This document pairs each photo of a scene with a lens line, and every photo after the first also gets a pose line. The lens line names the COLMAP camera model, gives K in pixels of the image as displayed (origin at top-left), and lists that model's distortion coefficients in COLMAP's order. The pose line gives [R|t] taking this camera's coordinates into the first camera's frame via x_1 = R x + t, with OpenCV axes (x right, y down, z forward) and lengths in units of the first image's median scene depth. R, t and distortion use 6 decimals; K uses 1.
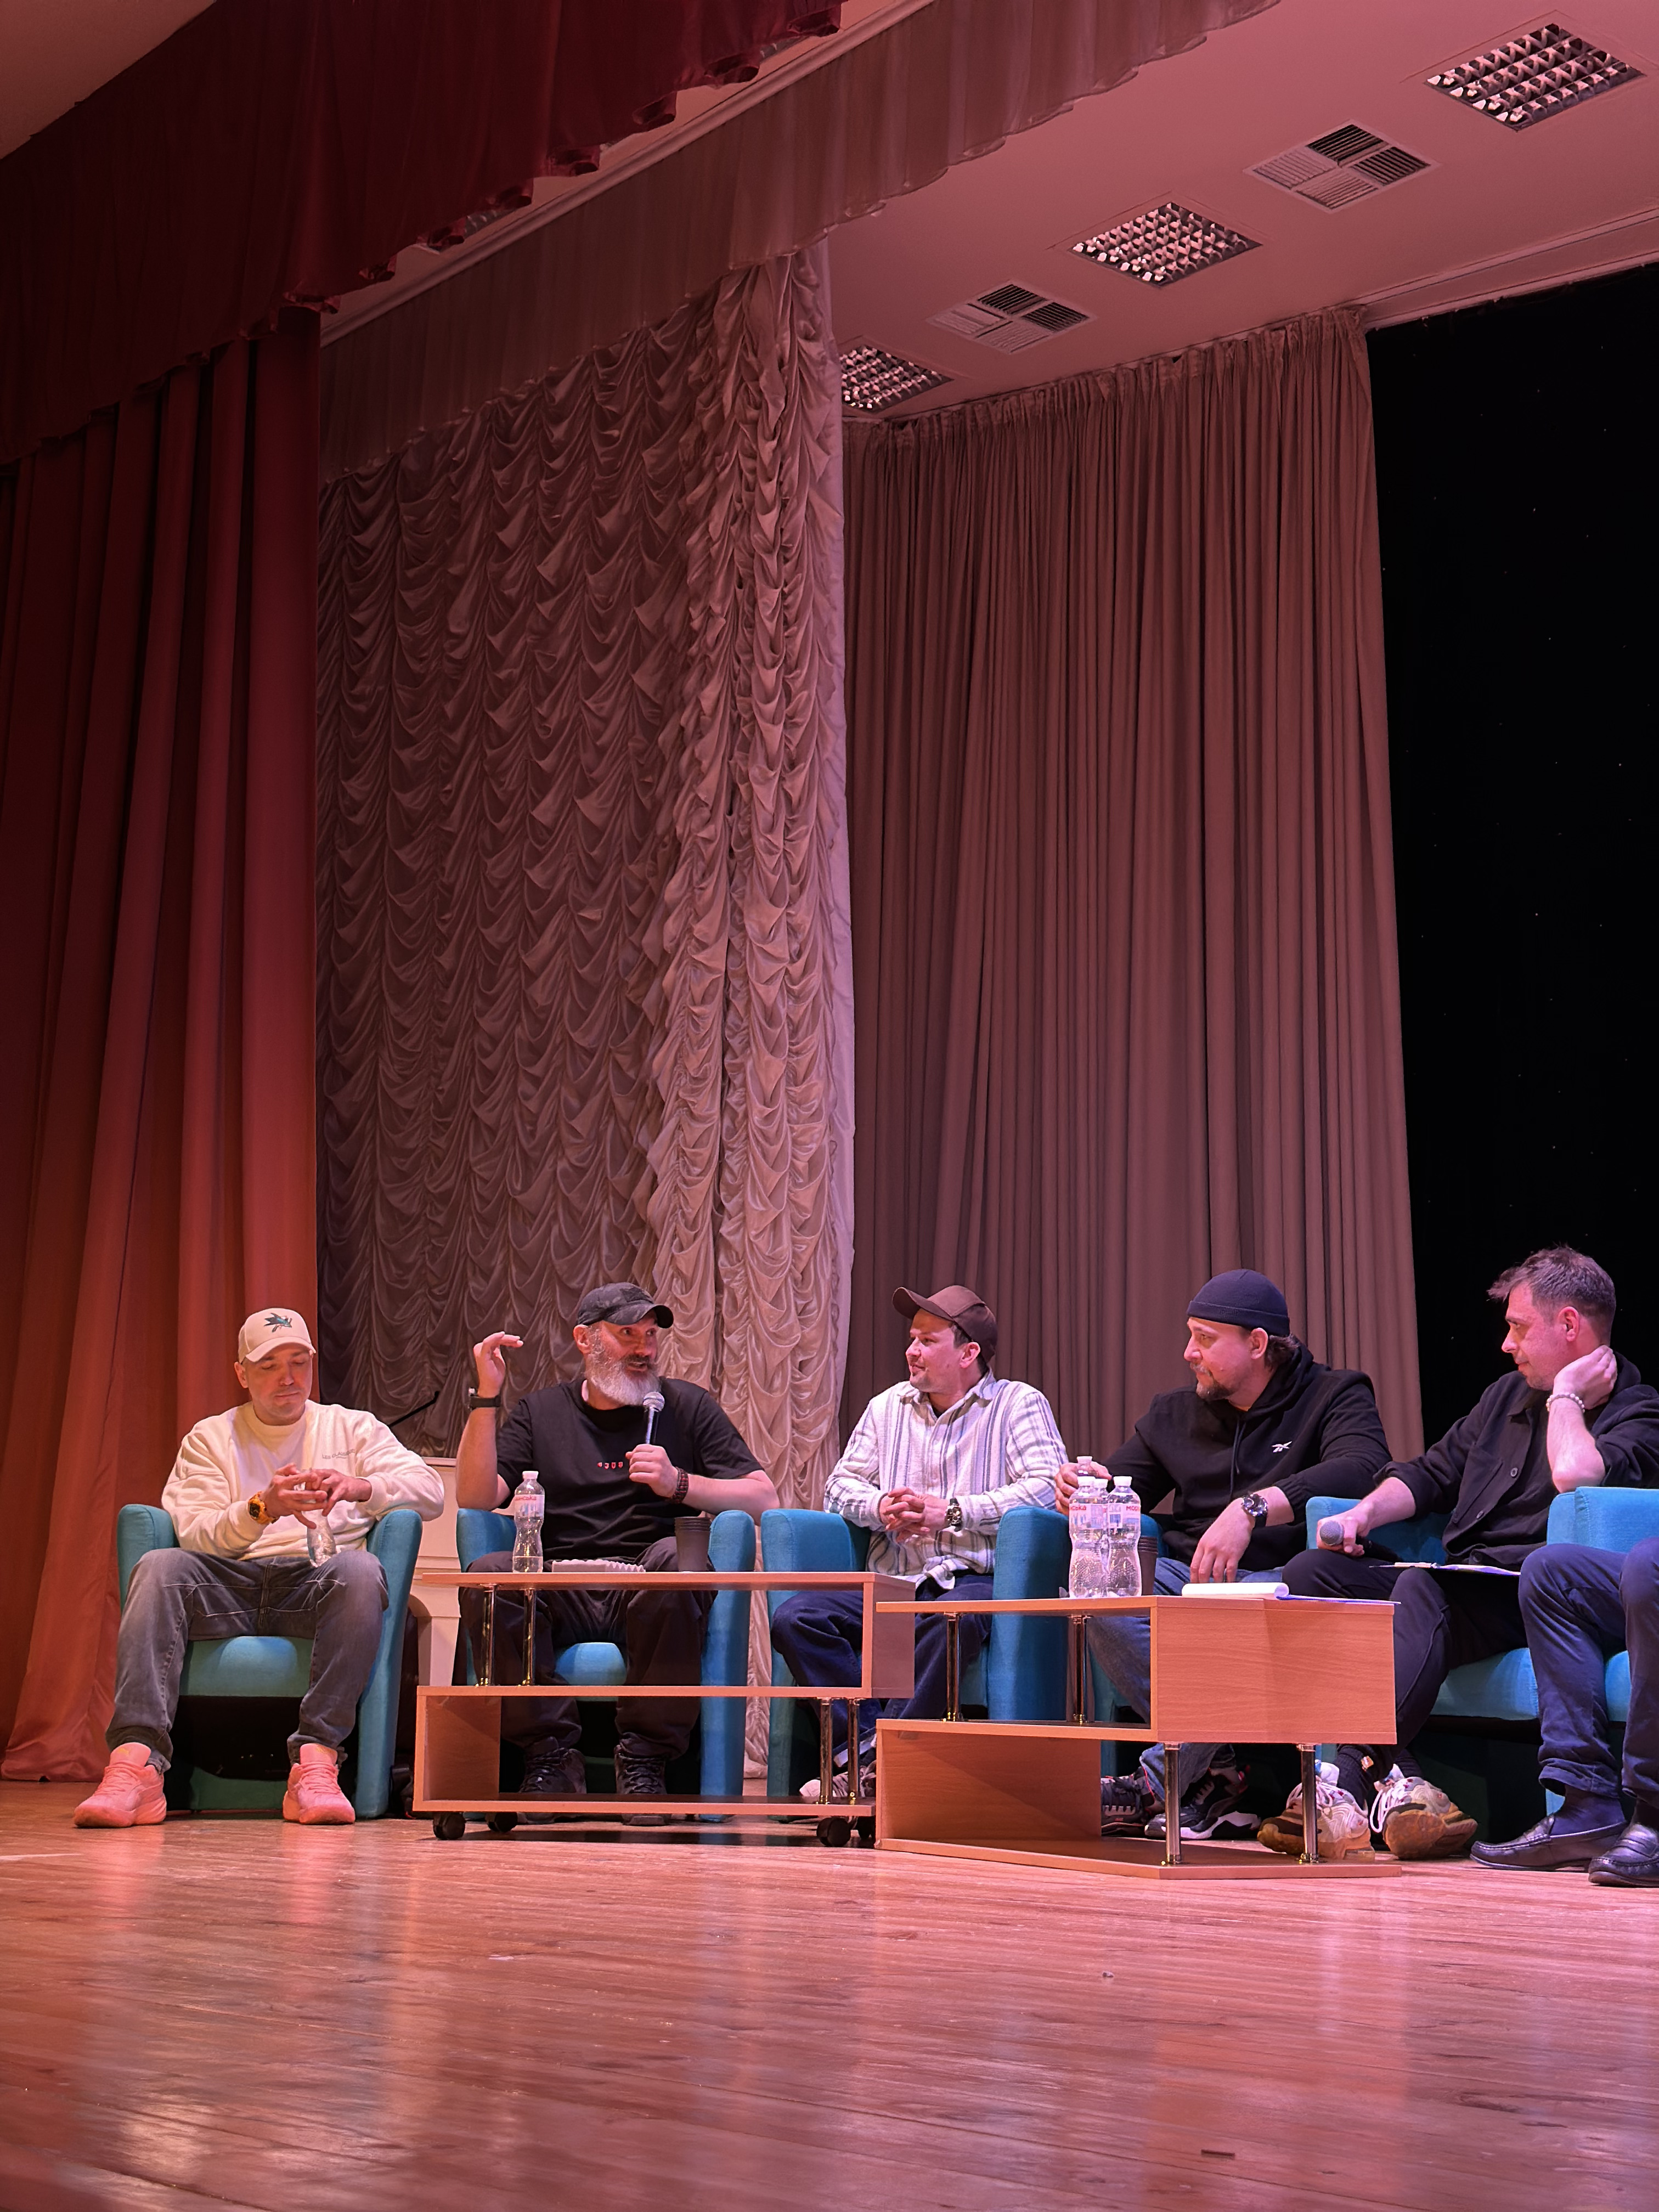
lens RADIAL K [[3026.4, 0, 840.8], [0, 3026.4, 1140.1], [0, 0, 1]] dist [0.137723, 0.000000]
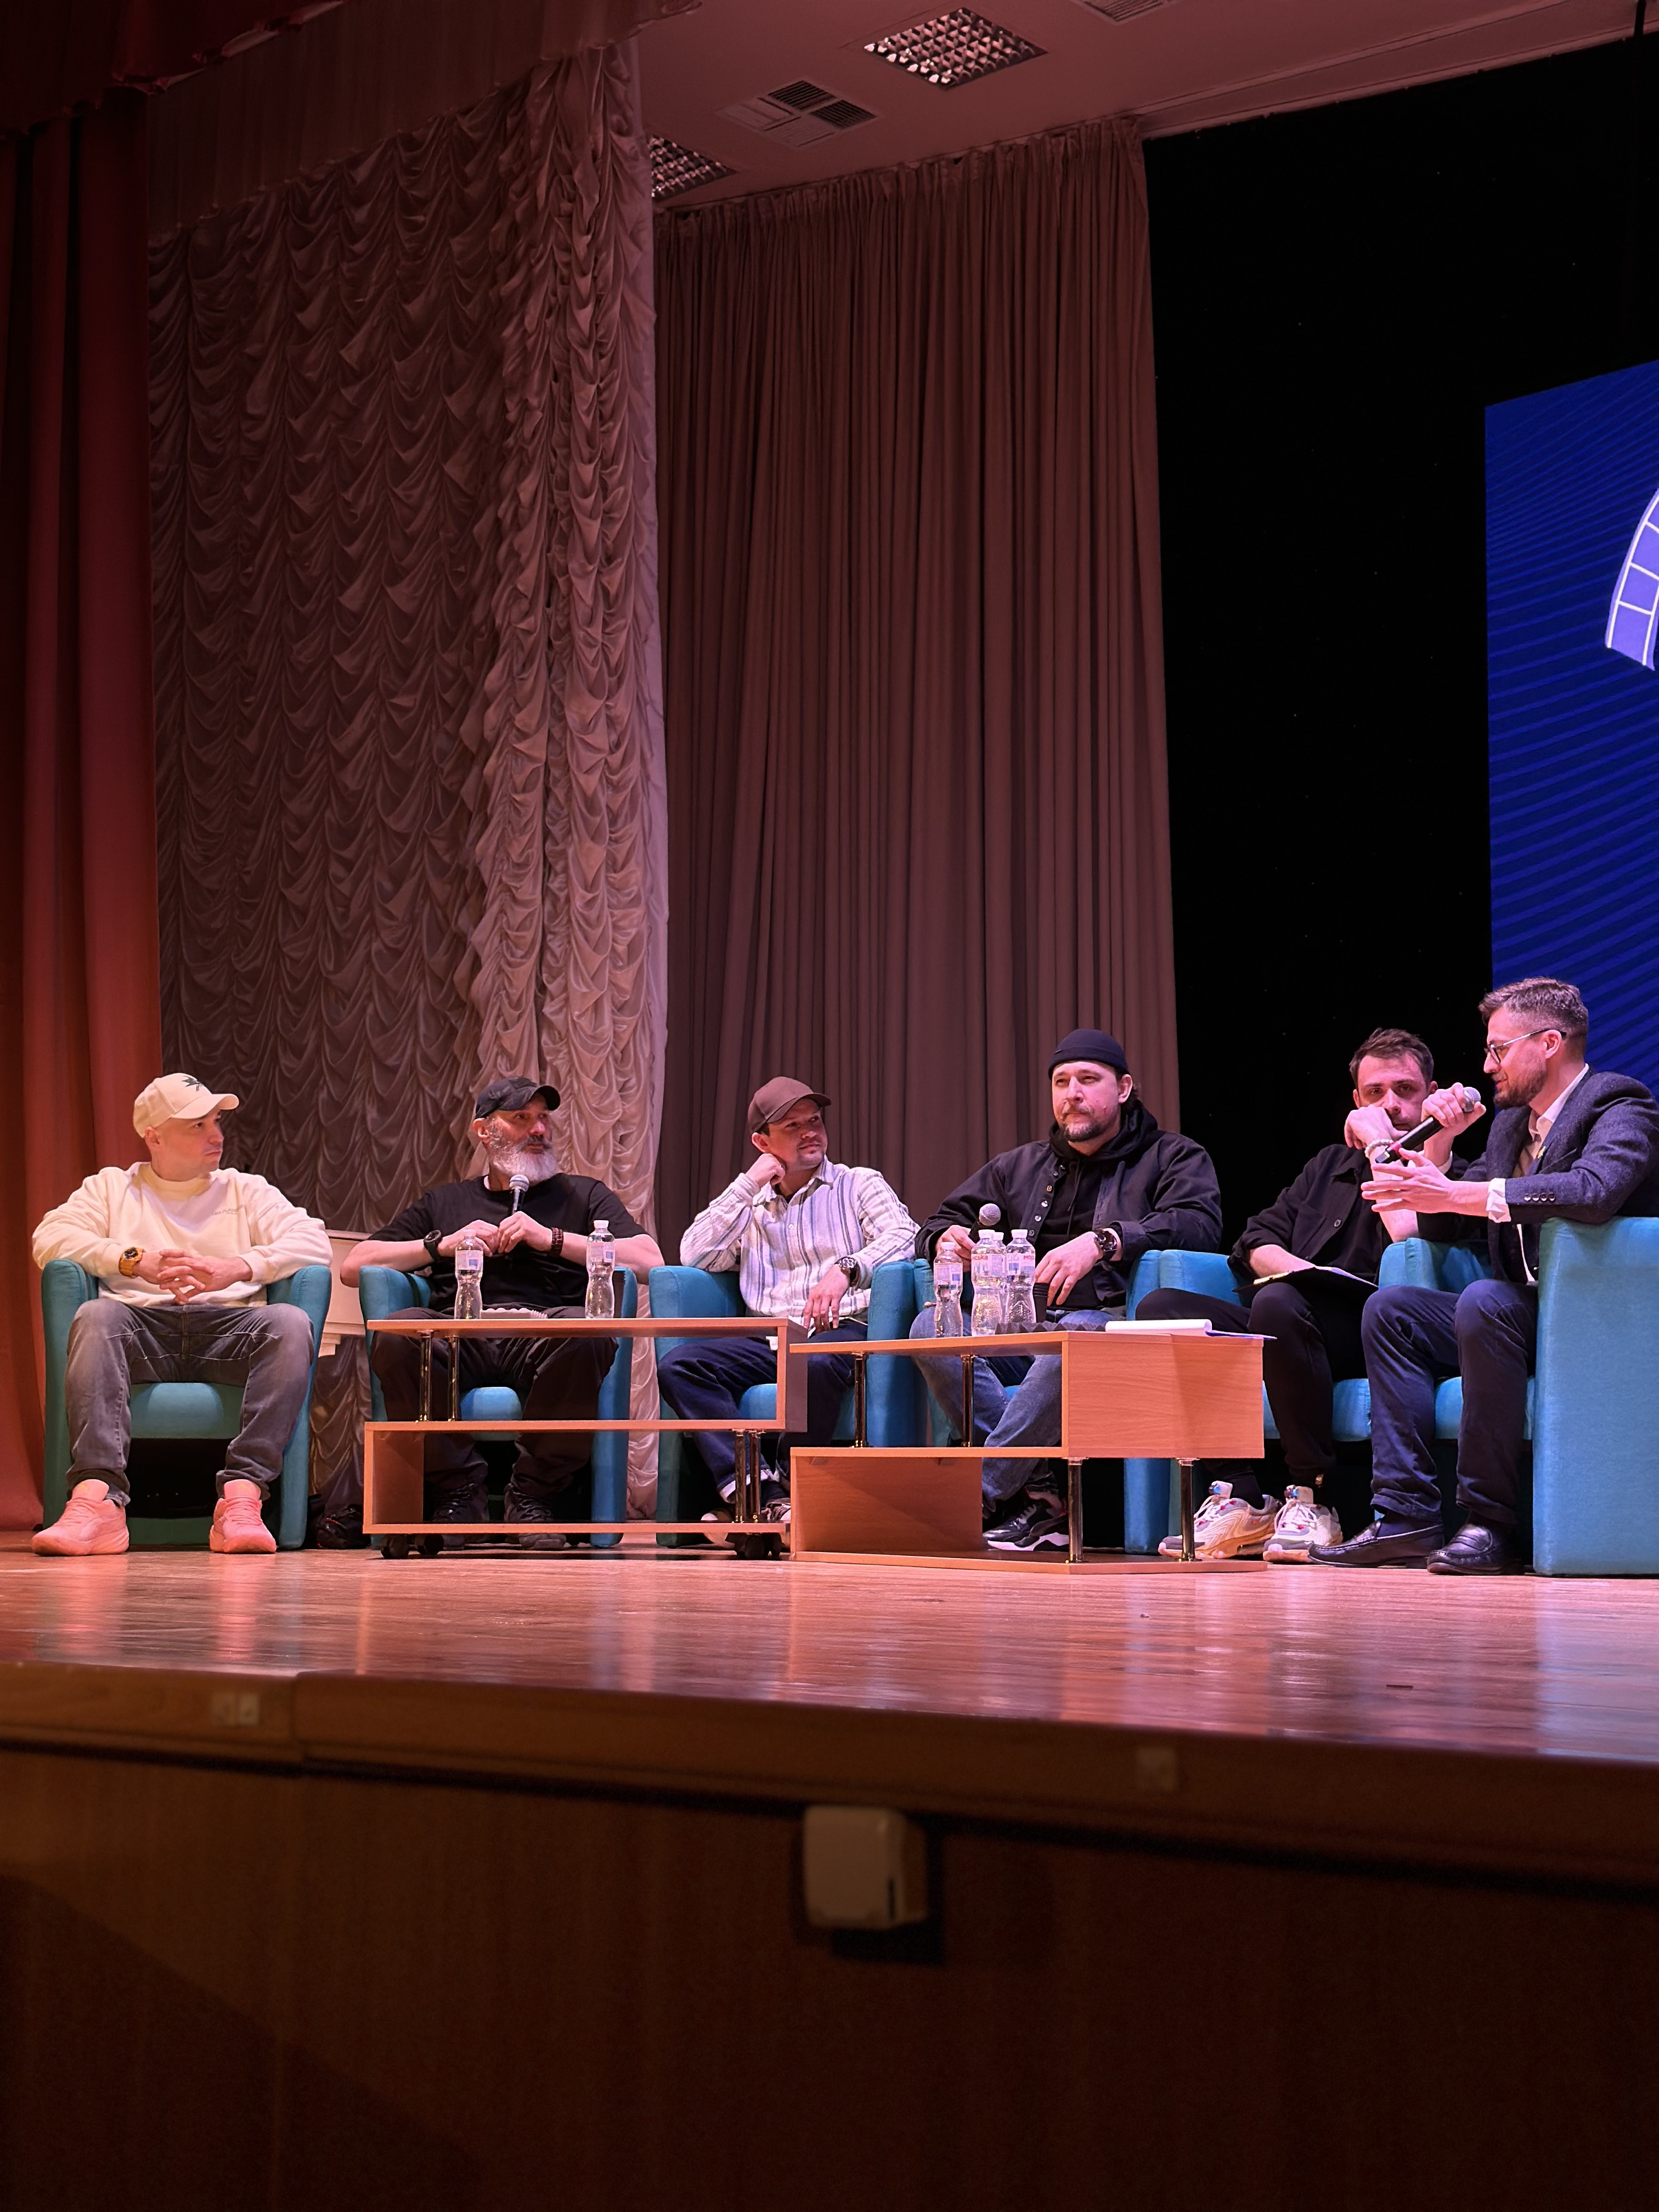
lens RADIAL K [[3026.4, 0, 825.4], [0, 3026.4, 1143.3], [0, 0, 1]] dist [0.137723, 0.000000]
pose [[0.994947, 0.001365, 0.100394, -0.044093], [-0.008562, 0.997419, 0.071291, 0.000086], [-0.100037, -0.071790, 0.992390, -0.047691]]
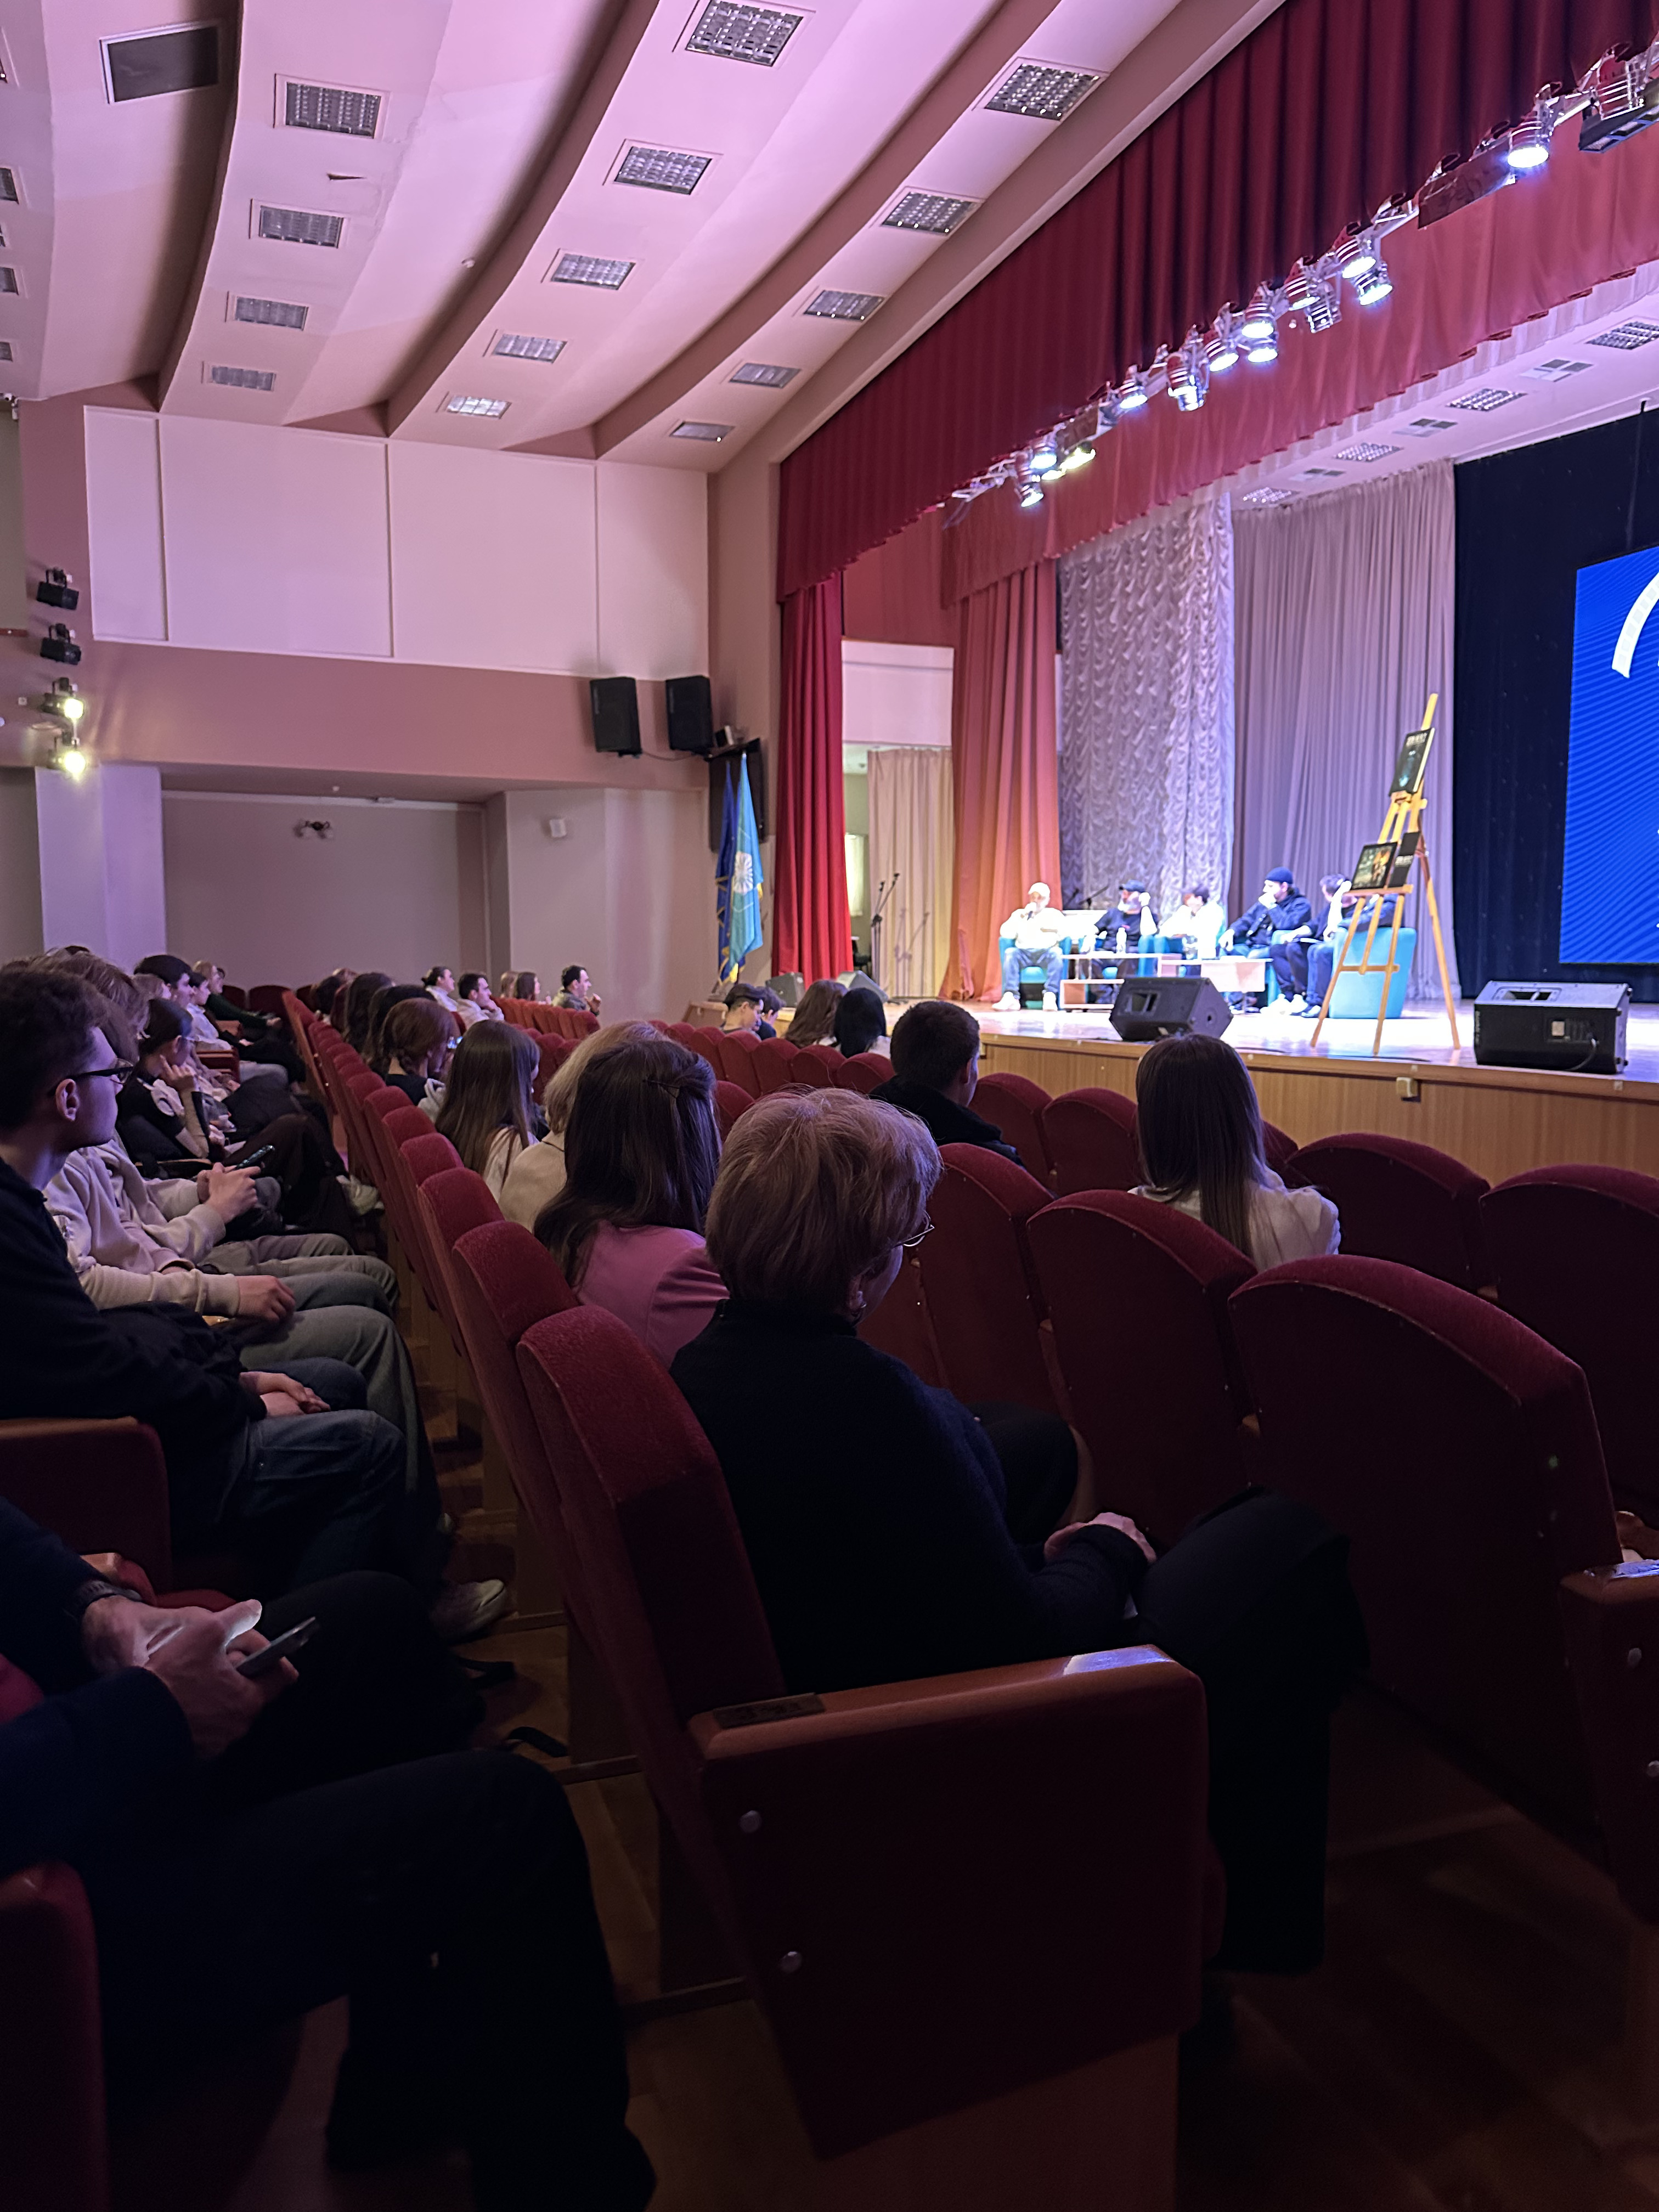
lens RADIAL K [[1489.5, 0, 808.2], [0, 1489.5, 1167.6], [0, 0, 1]] dist [-0.006858, -0.008271]
pose [[0.924419, 0.036243, -0.379652, 0.186904], [0.081285, 0.953878, 0.288981, -0.115536], [0.372616, -0.297999, 0.878837, -0.598958]]
